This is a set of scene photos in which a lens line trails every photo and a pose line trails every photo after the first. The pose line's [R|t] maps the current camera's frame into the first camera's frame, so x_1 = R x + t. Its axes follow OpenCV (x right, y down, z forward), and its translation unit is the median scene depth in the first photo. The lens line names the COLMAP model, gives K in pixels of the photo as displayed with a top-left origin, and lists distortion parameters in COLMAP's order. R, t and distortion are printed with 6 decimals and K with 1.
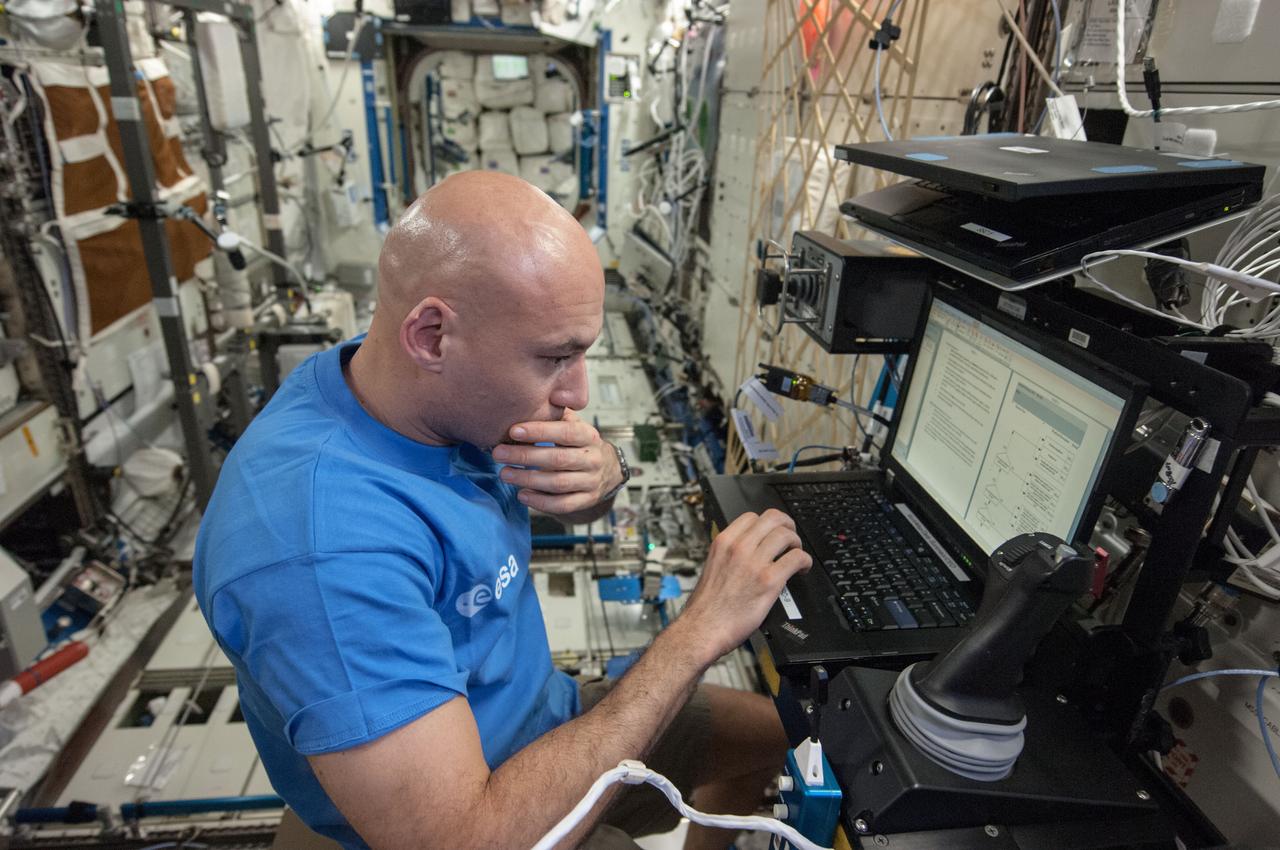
lens RADIAL K [[771.4, 0, 640.0], [0, 771.4, 425.0], [0, 0, 1]] dist [-0.024137, -0.001686]
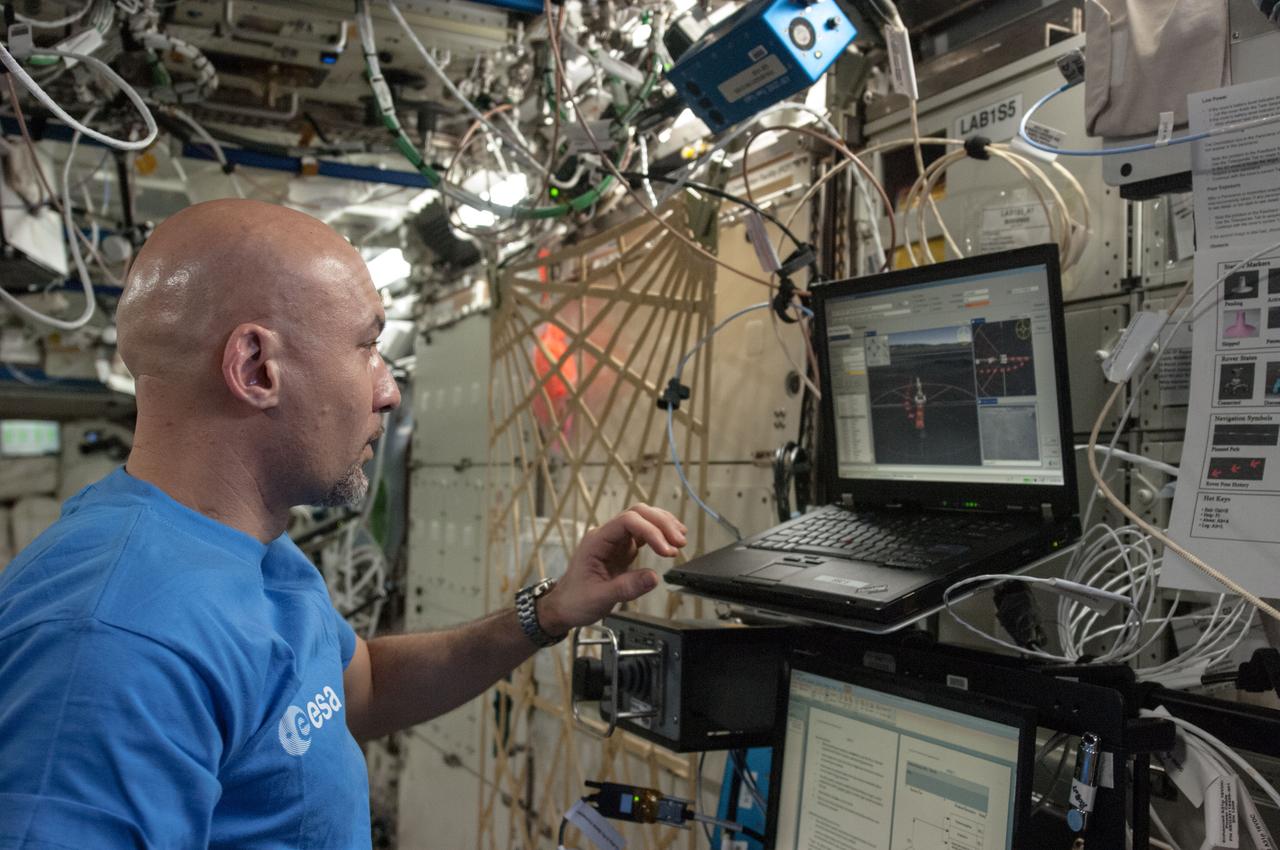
lens RADIAL K [[1229.6, 0, 640.0], [0, 1229.6, 425.0], [0, 0, 1]] dist [0.006633, 0.008859]
pose [[0.949651, -0.000133, 0.313309, -0.175540], [0.135410, 0.901955, -0.410051, 0.108321], [-0.282536, 0.431830, 0.856561, -0.209989]]
